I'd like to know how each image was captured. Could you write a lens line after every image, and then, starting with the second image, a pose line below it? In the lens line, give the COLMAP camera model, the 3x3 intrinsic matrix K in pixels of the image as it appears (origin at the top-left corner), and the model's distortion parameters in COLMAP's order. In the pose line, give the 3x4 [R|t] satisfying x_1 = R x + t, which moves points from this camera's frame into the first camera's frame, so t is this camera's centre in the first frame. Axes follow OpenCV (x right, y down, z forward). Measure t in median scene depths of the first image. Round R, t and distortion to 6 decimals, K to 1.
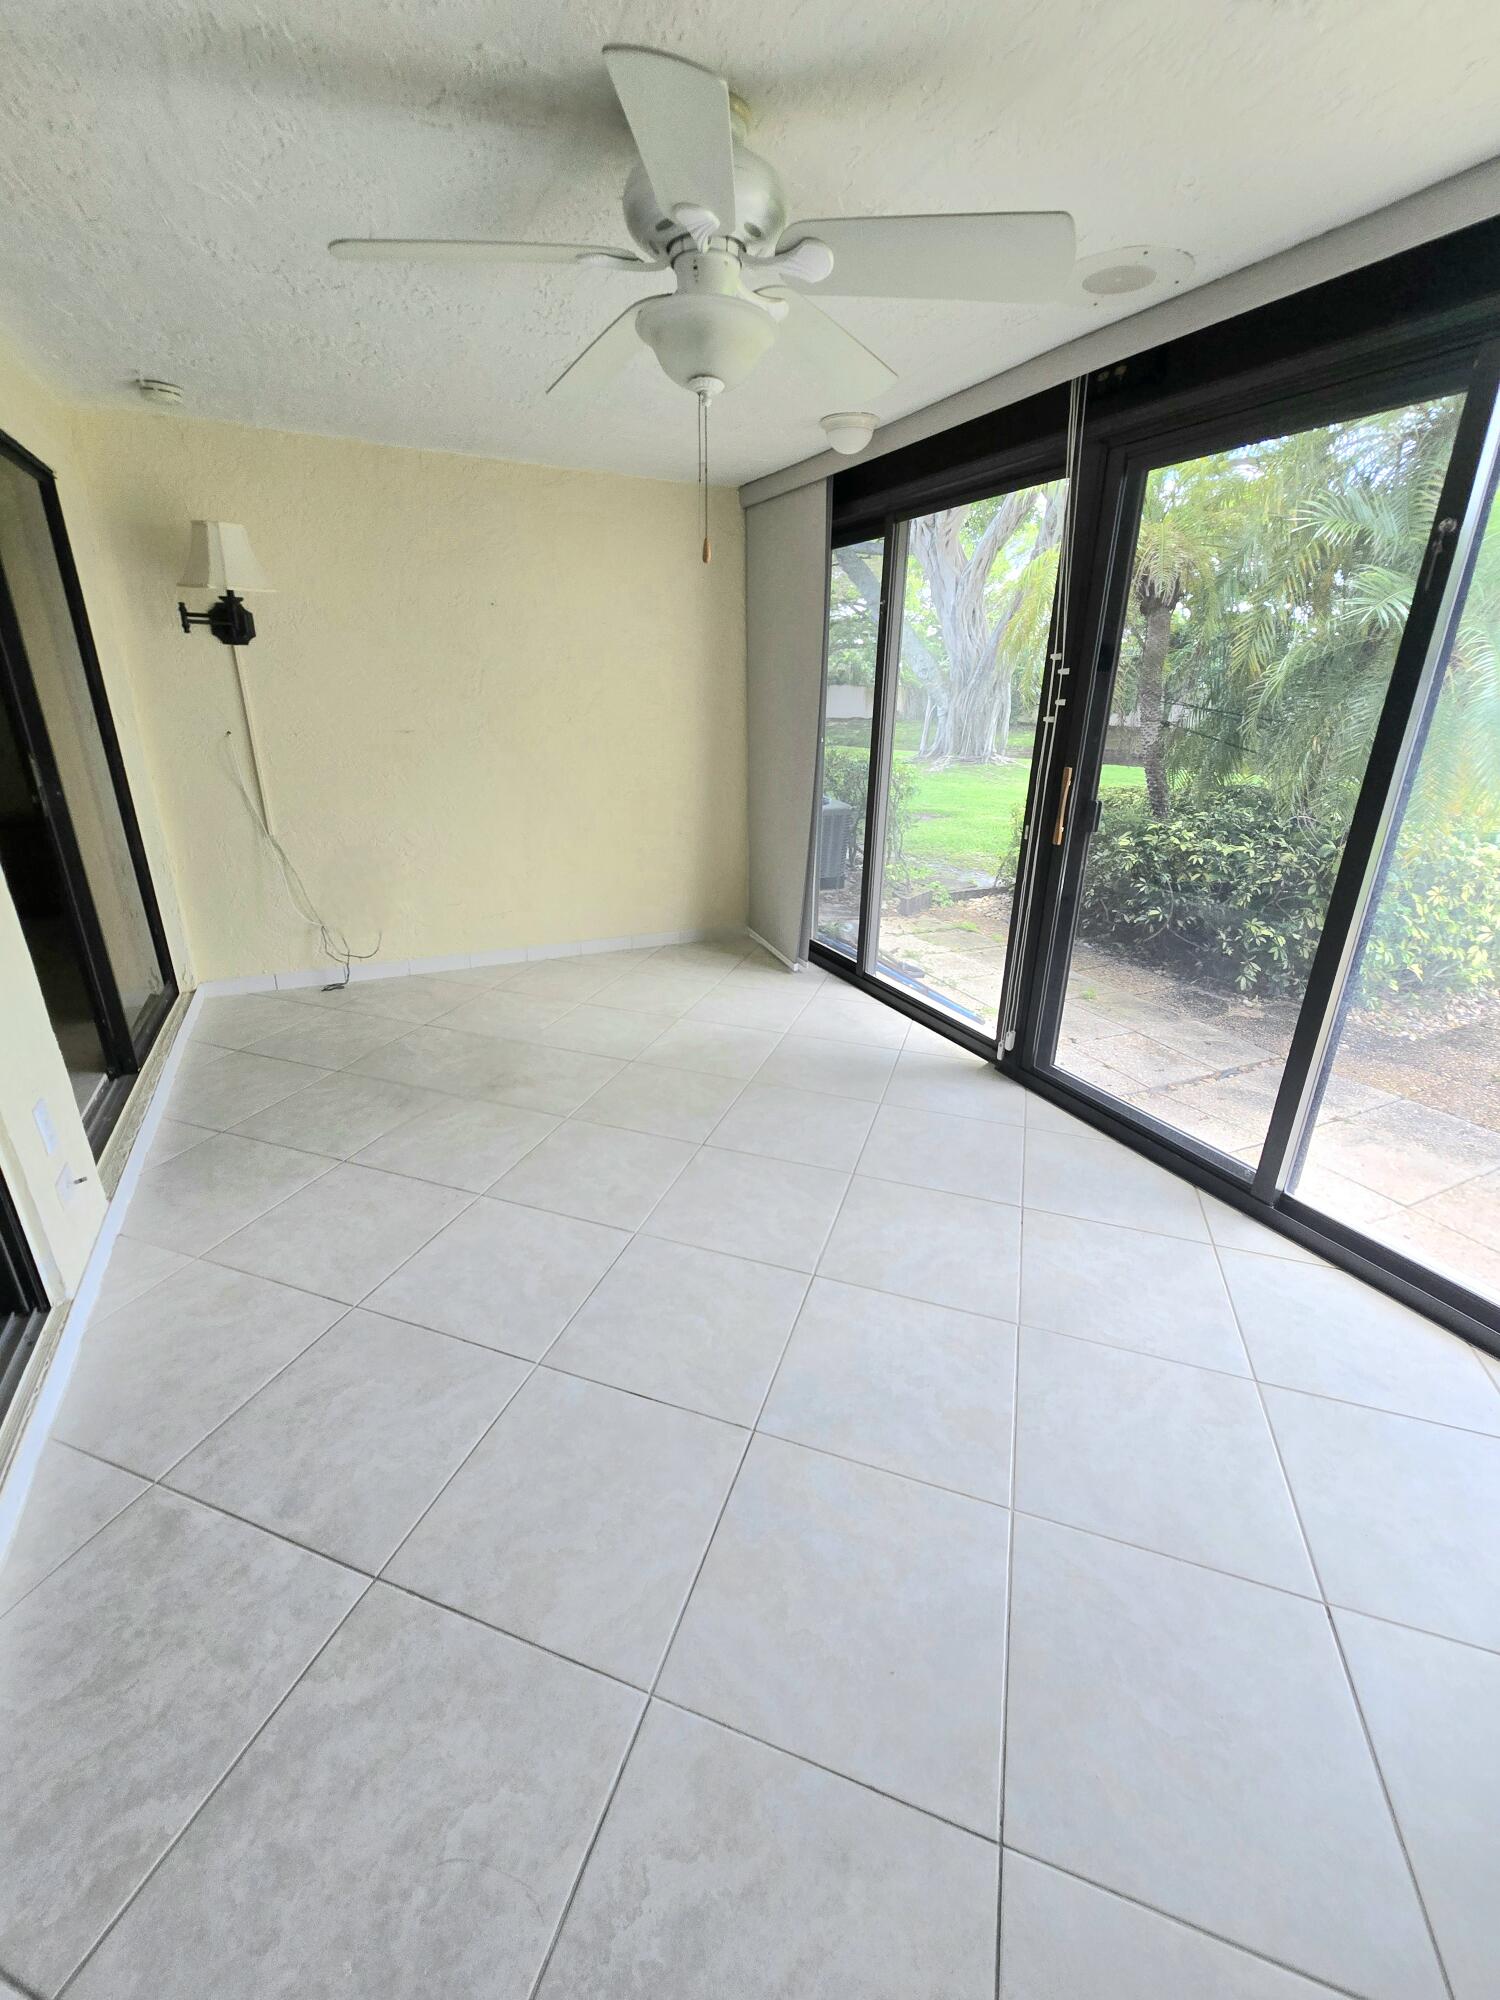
lens RADIAL K [[815.6, 0, 746.5], [0, 815.6, 998.4], [0, 0, 1]] dist [0.001422, 0.000084]
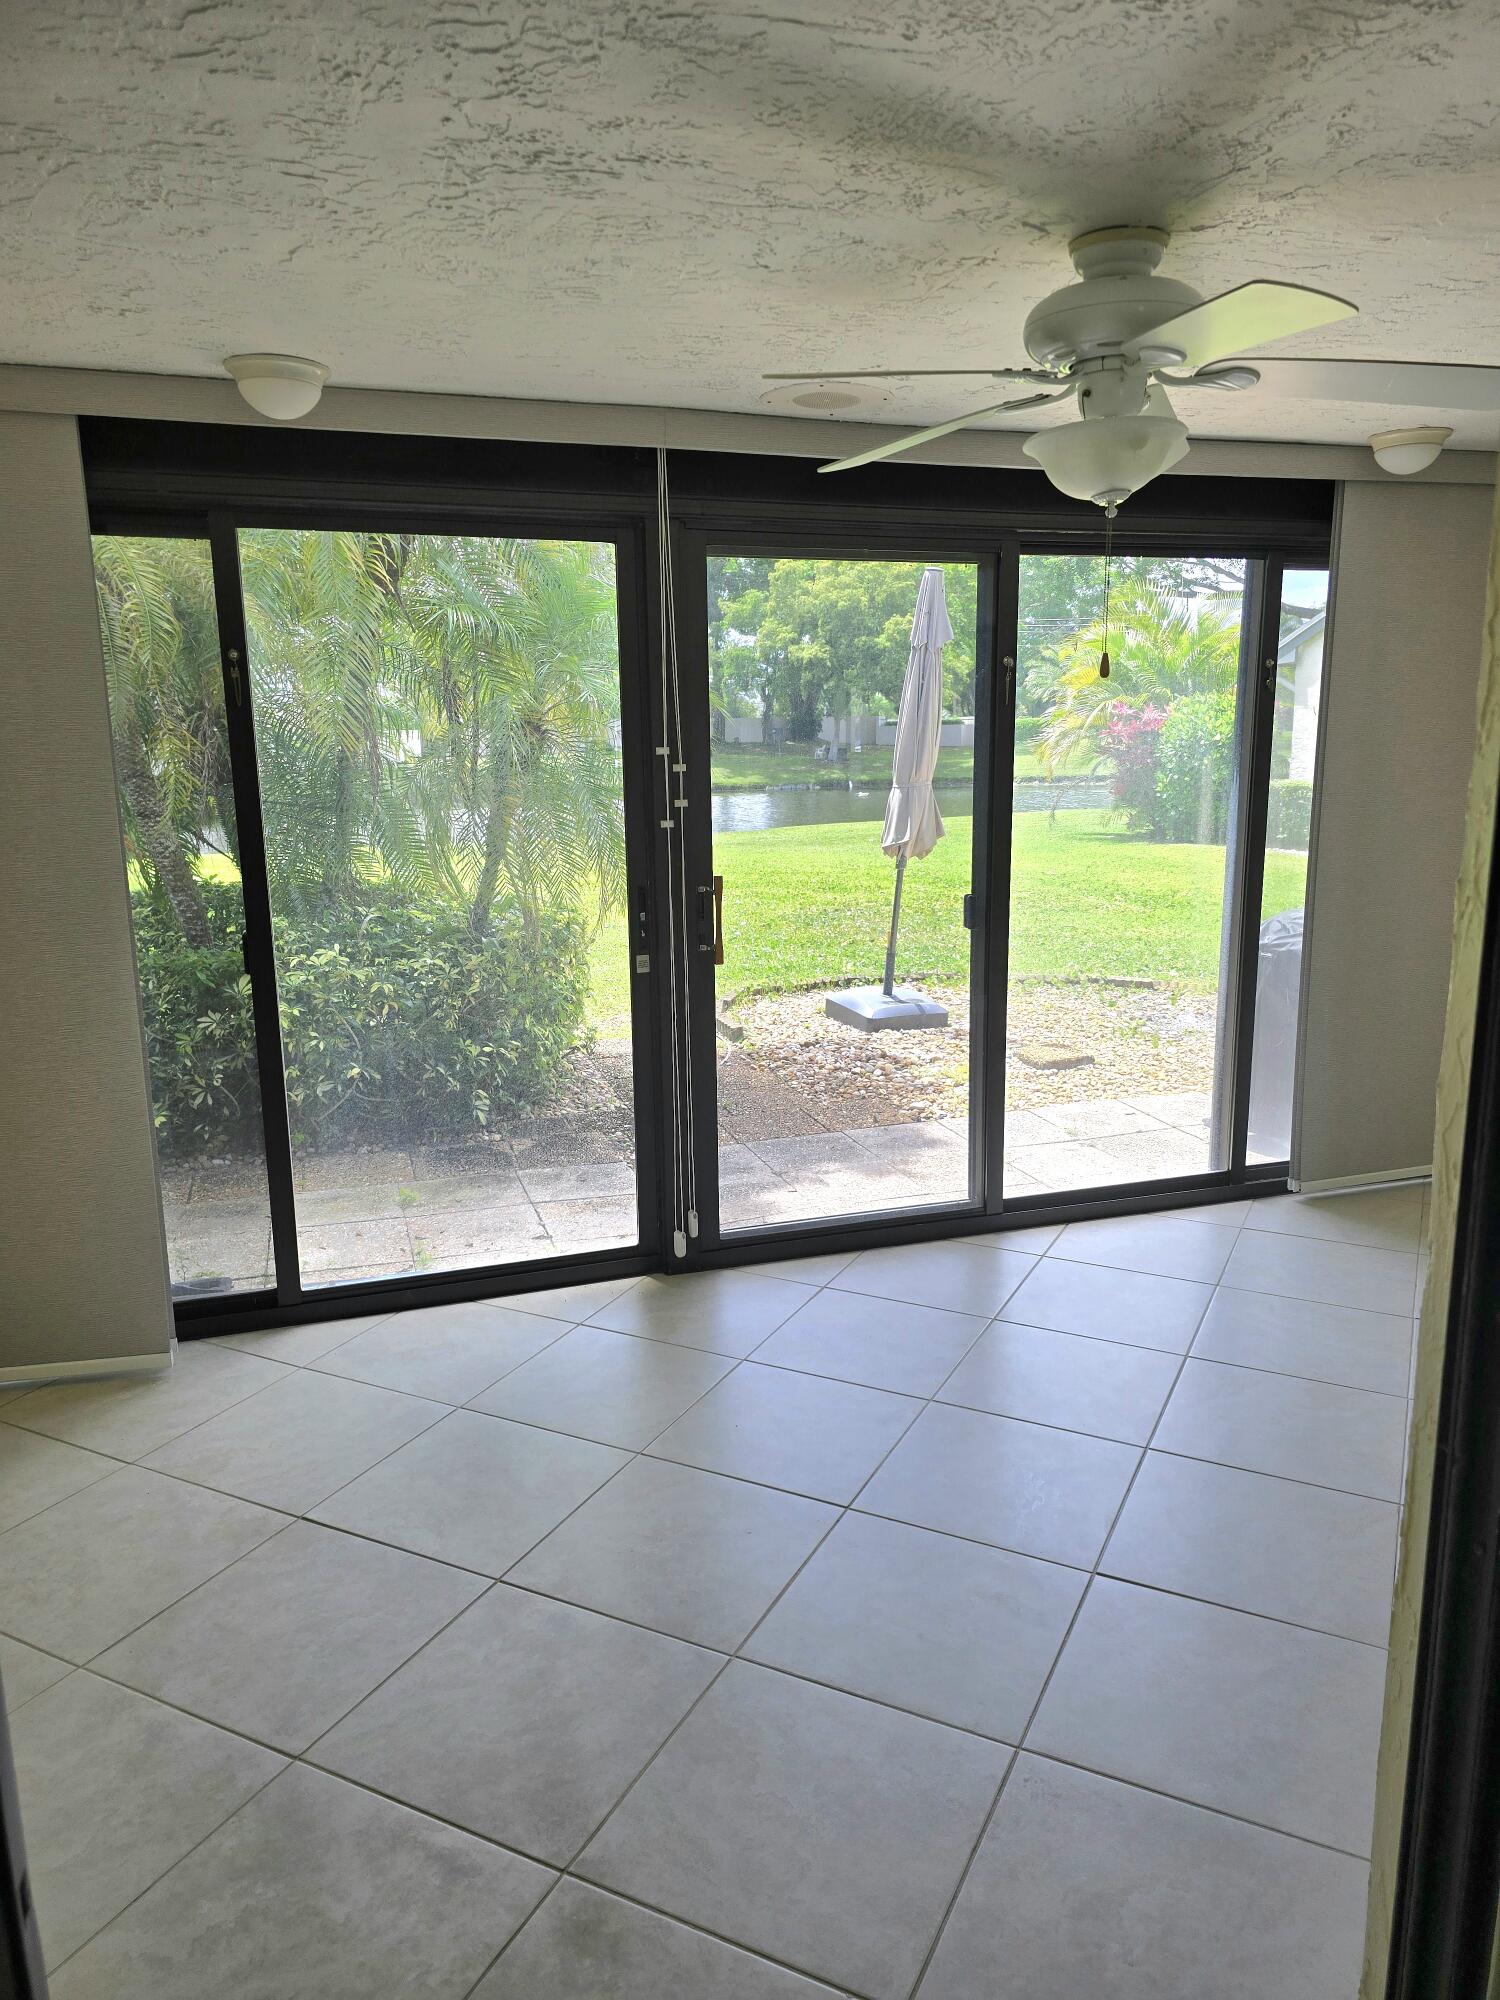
lens RADIAL K [[1342.4, 0, 750.4], [0, 1342.4, 1002.7], [0, 0, 1]] dist [0.005099, -0.000257]
pose [[0.107483, -0.207222, 0.972371, -0.729030], [0.356345, 0.921086, 0.156903, -0.275540], [-0.928152, 0.329636, 0.172844, 0.579314]]
